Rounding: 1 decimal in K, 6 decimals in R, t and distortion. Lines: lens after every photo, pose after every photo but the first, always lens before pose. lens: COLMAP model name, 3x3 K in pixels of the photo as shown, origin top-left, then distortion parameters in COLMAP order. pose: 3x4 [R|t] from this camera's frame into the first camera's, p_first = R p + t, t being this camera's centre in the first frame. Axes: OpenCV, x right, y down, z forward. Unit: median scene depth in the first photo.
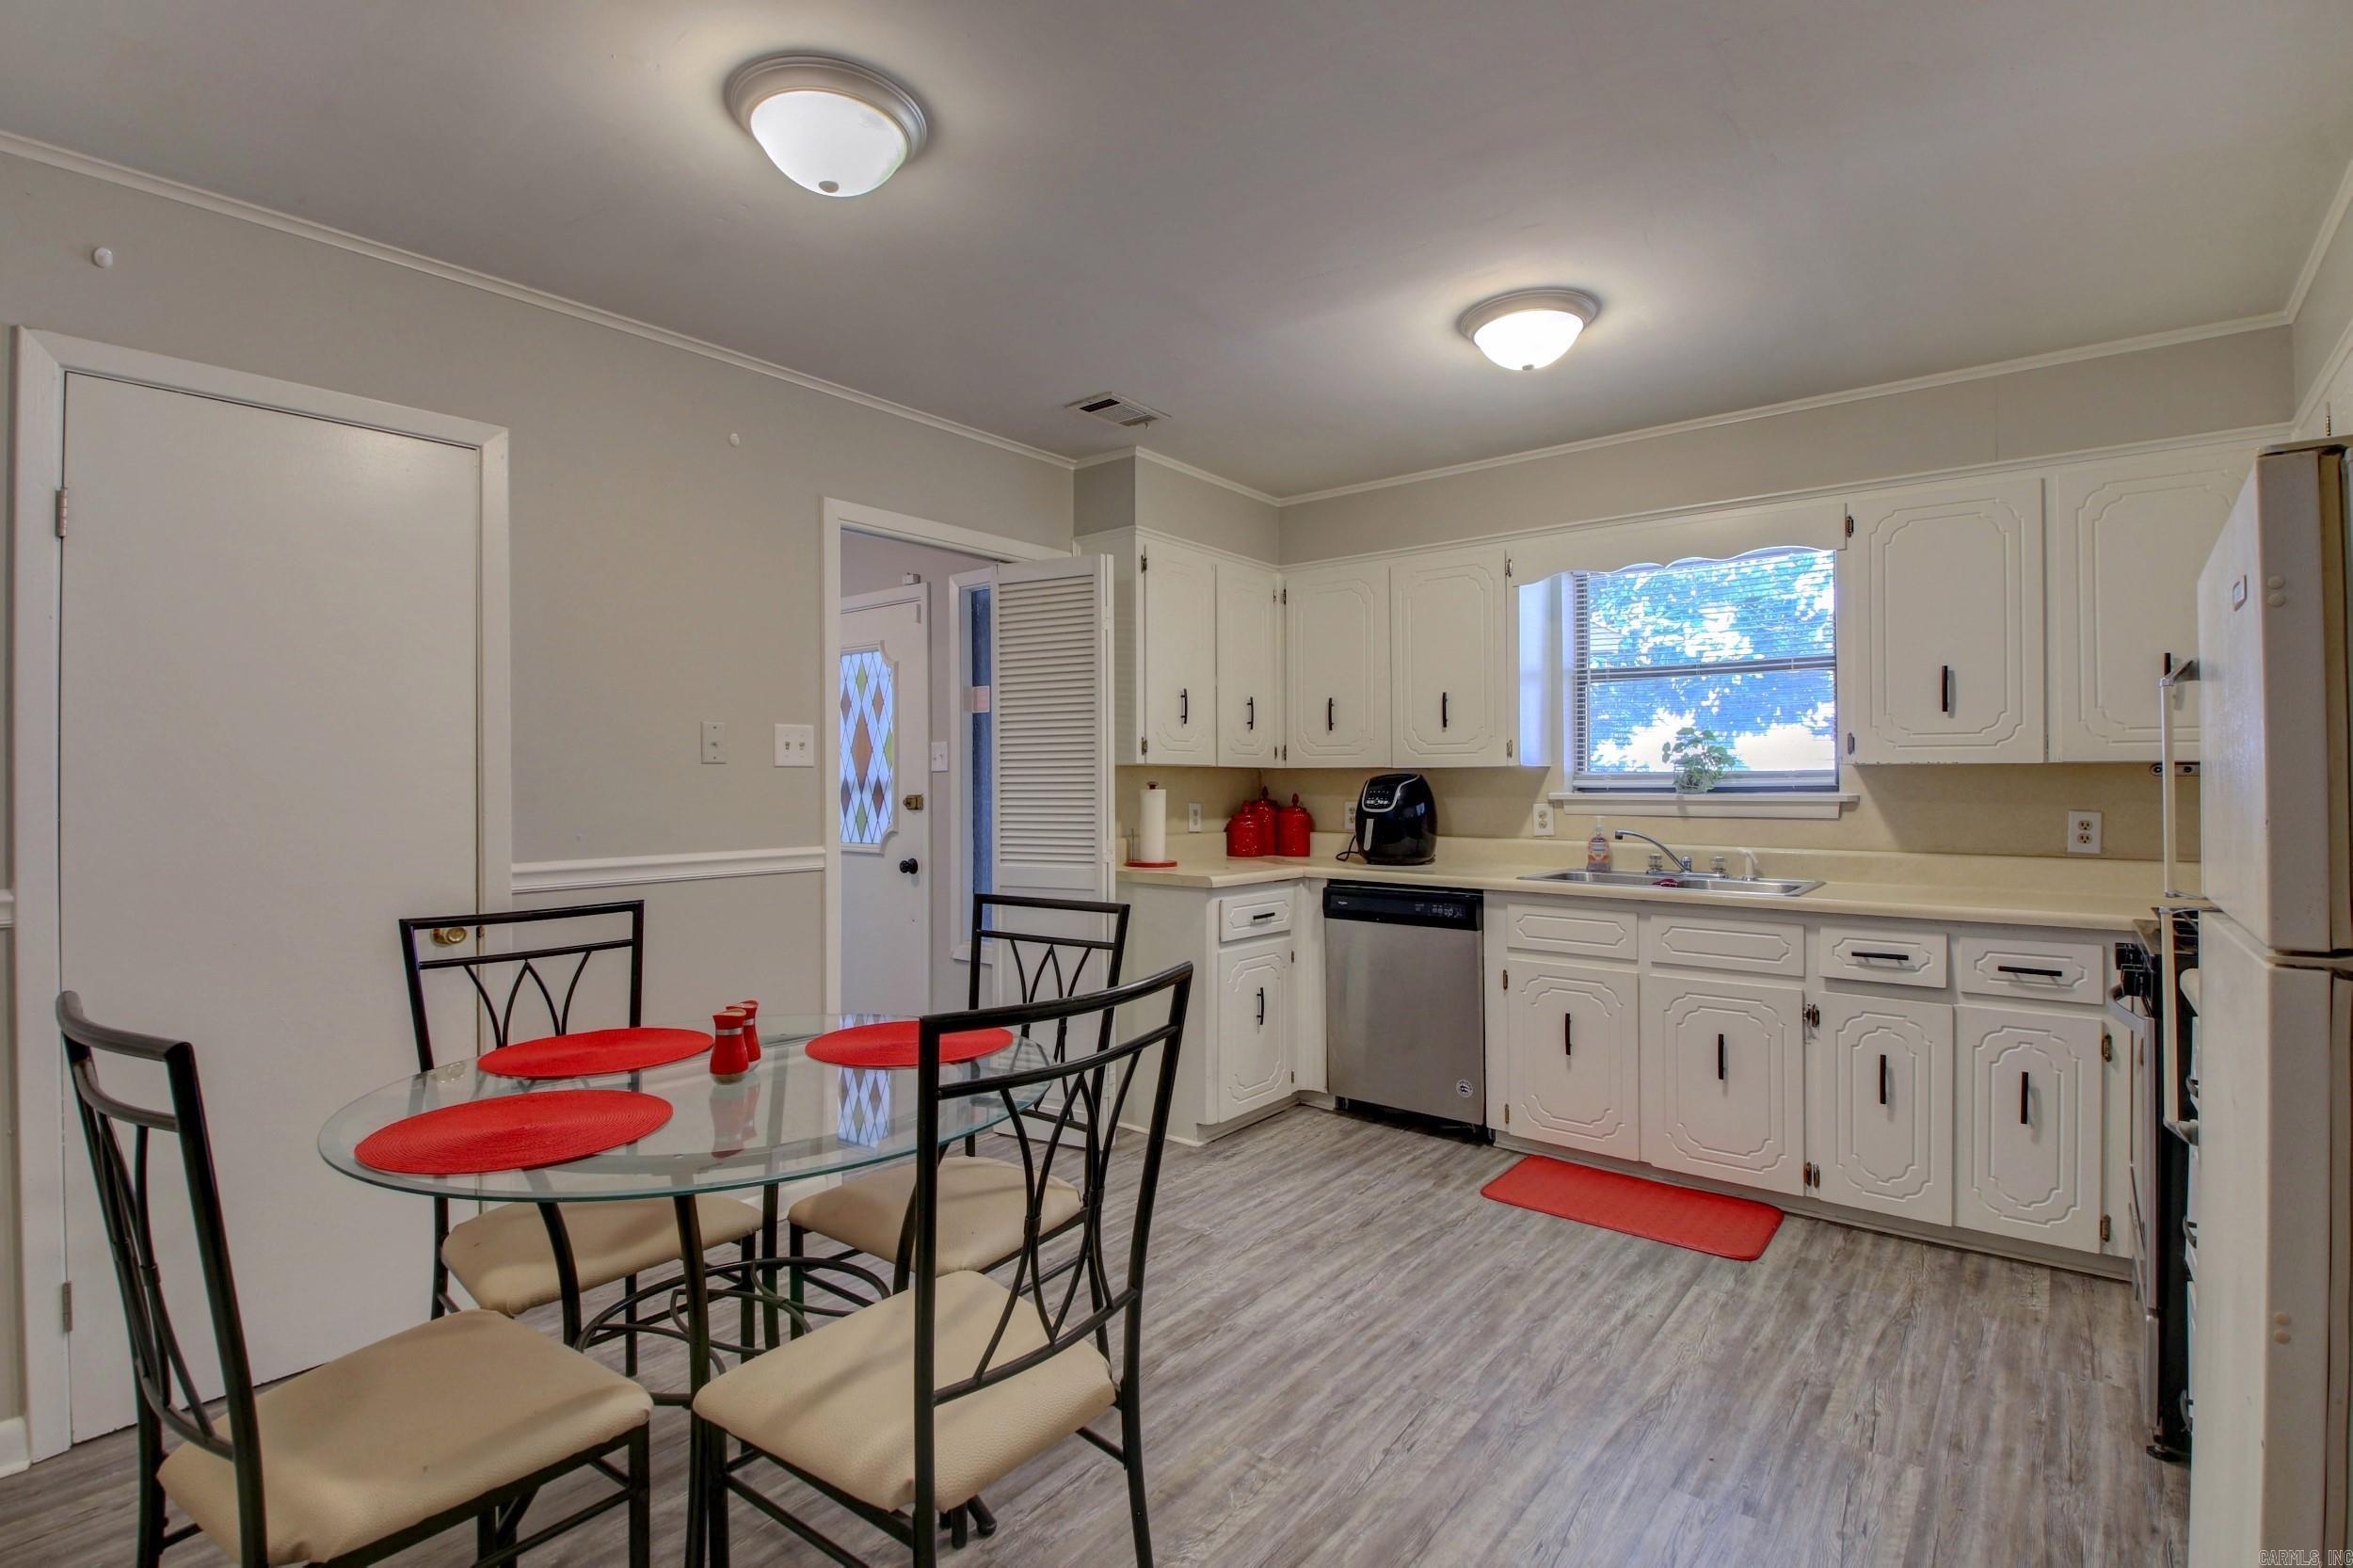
lens RADIAL K [[1098.6, 0, 1176.2], [0, 1098.6, 777.7], [0, 0, 1]] dist [0.017964, -0.025388]
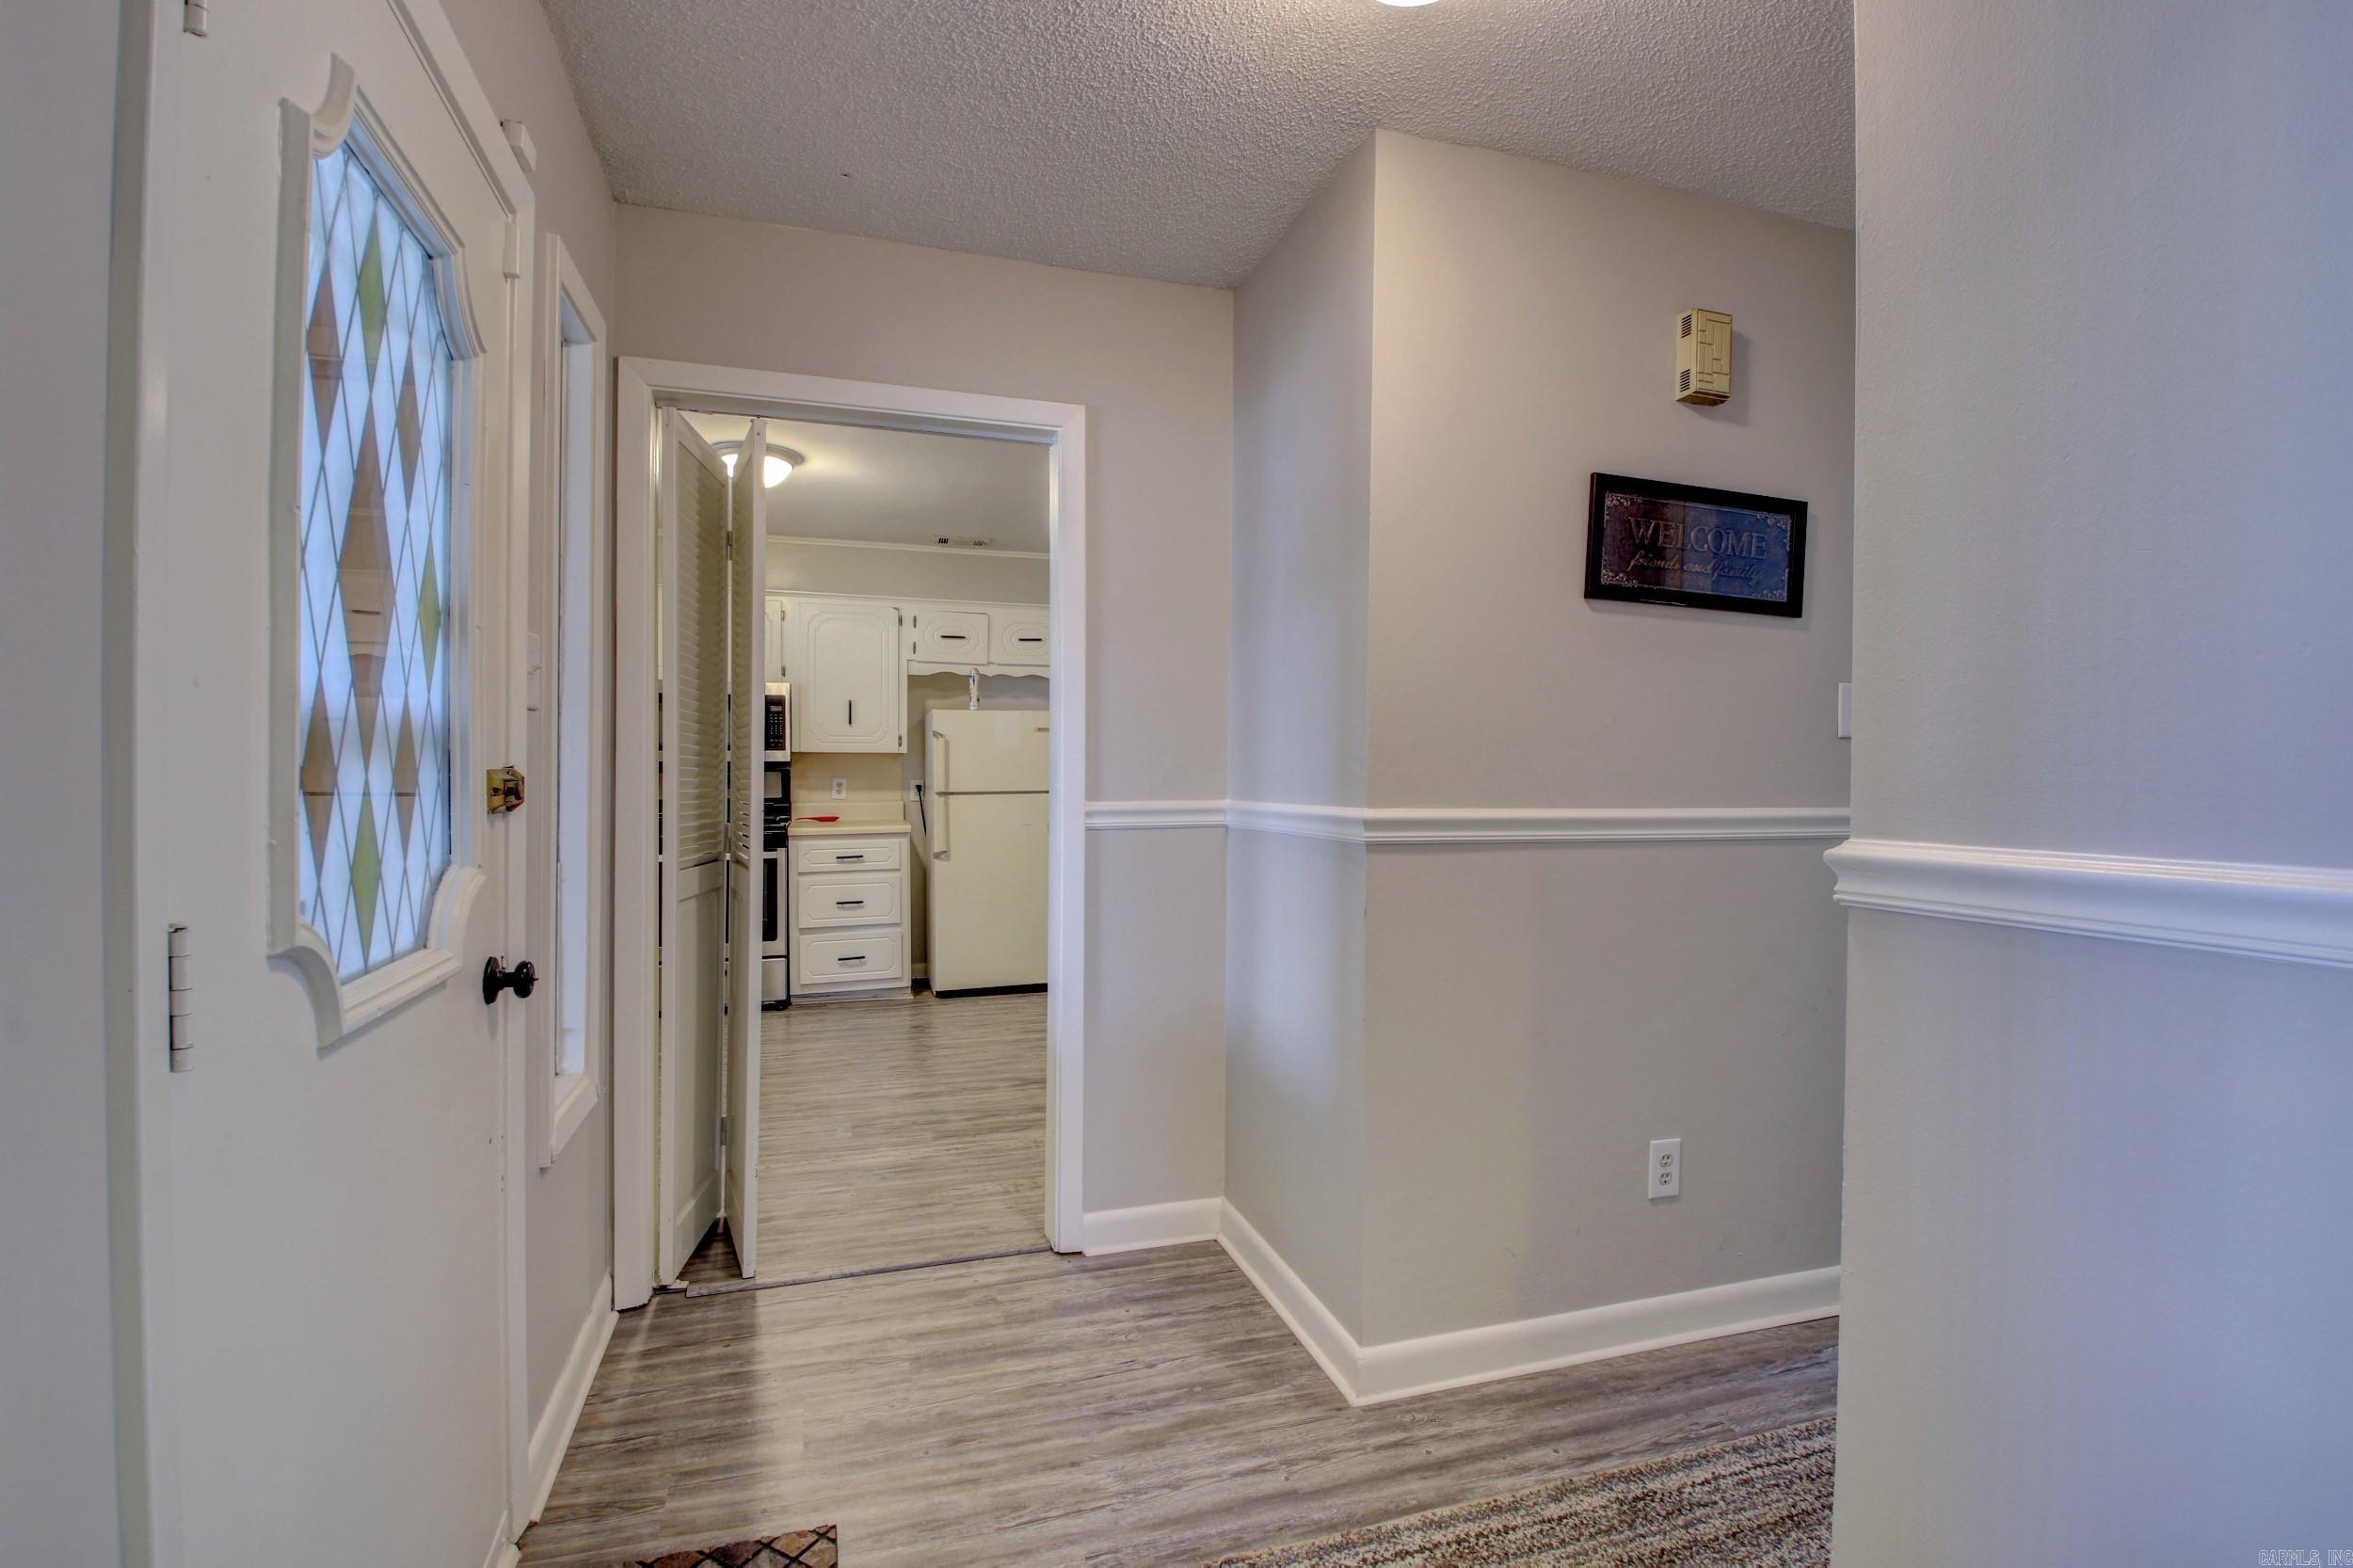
lens RADIAL K [[1098.6, 0, 1176.2], [0, 1098.6, 777.7], [0, 0, 1]] dist [0.017964, -0.025388]
pose [[-0.837473, -0.001073, 0.546478, -0.985260], [-0.004772, 0.999974, -0.005350, 0.030730], [-0.546458, -0.007088, -0.837457, 1.903306]]
